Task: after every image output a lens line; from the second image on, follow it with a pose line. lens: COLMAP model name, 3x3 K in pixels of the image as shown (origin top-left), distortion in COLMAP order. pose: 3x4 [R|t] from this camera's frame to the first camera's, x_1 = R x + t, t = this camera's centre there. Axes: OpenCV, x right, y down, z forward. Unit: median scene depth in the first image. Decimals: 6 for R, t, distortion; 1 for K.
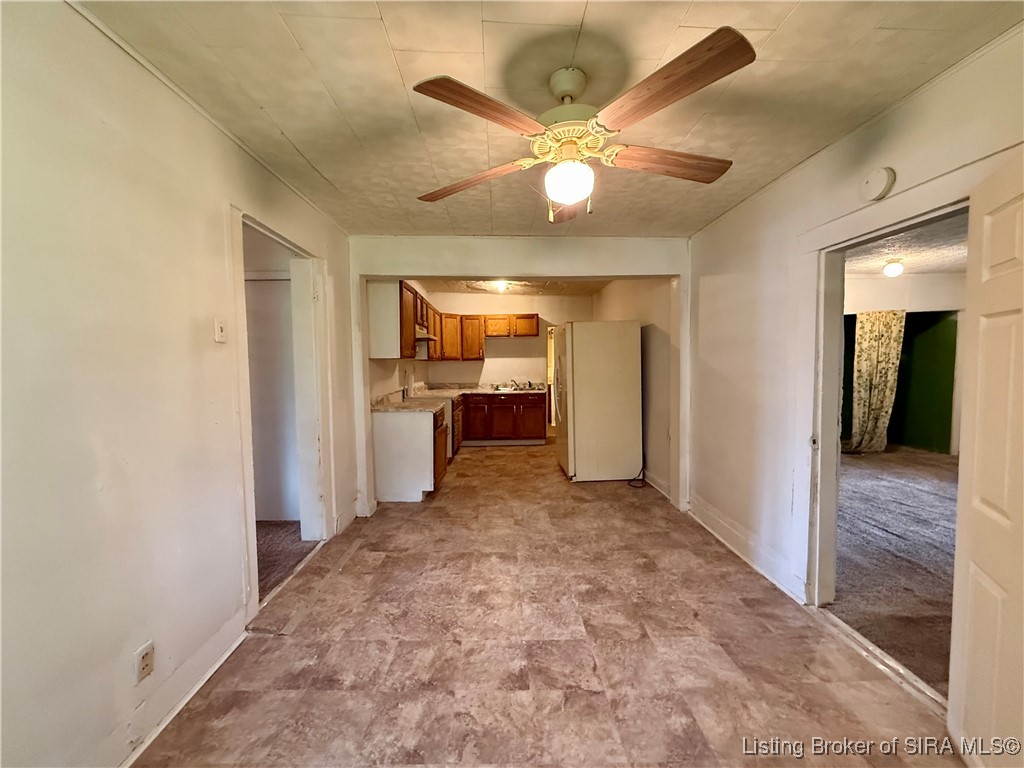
lens RADIAL K [[408.8, 0, 511.1], [0, 408.8, 383.7], [0, 0, 1]] dist [-0.000895, -0.000064]
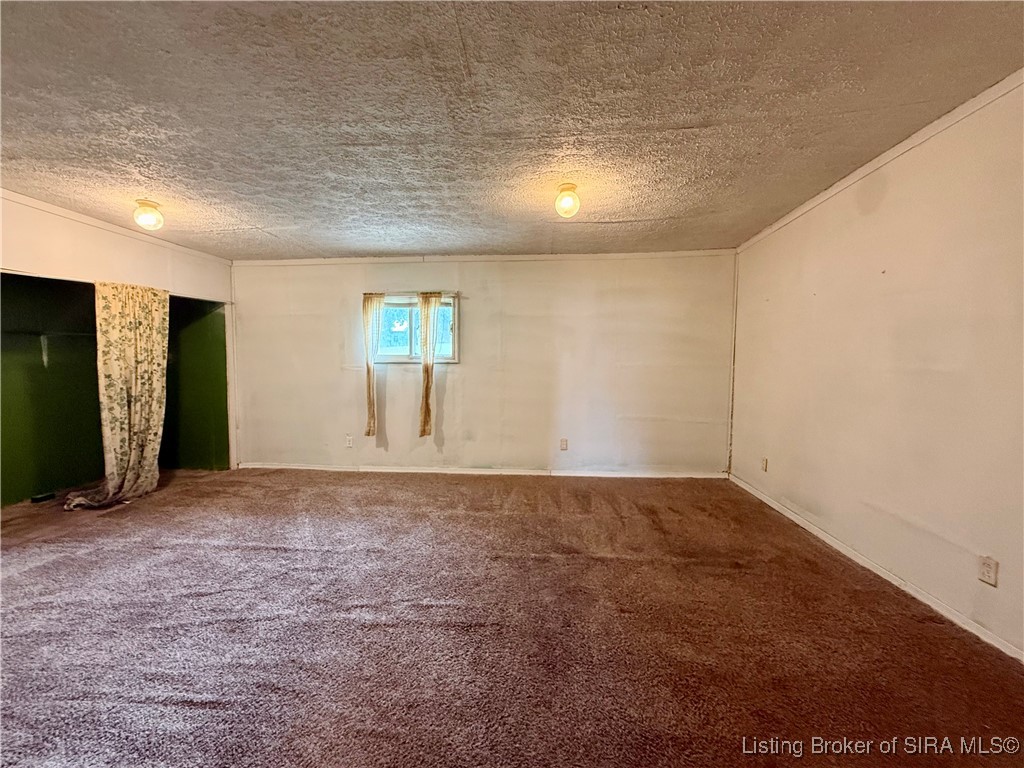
lens RADIAL K [[408.8, 0, 511.3], [0, 408.8, 383.4], [0, 0, 1]] dist [-0.000895, -0.000064]
pose [[0.093326, -0.048021, 0.994477, 0.288538], [0.050196, 0.997793, 0.043471, -0.016863], [-0.994370, 0.045861, 0.095530, 0.328139]]
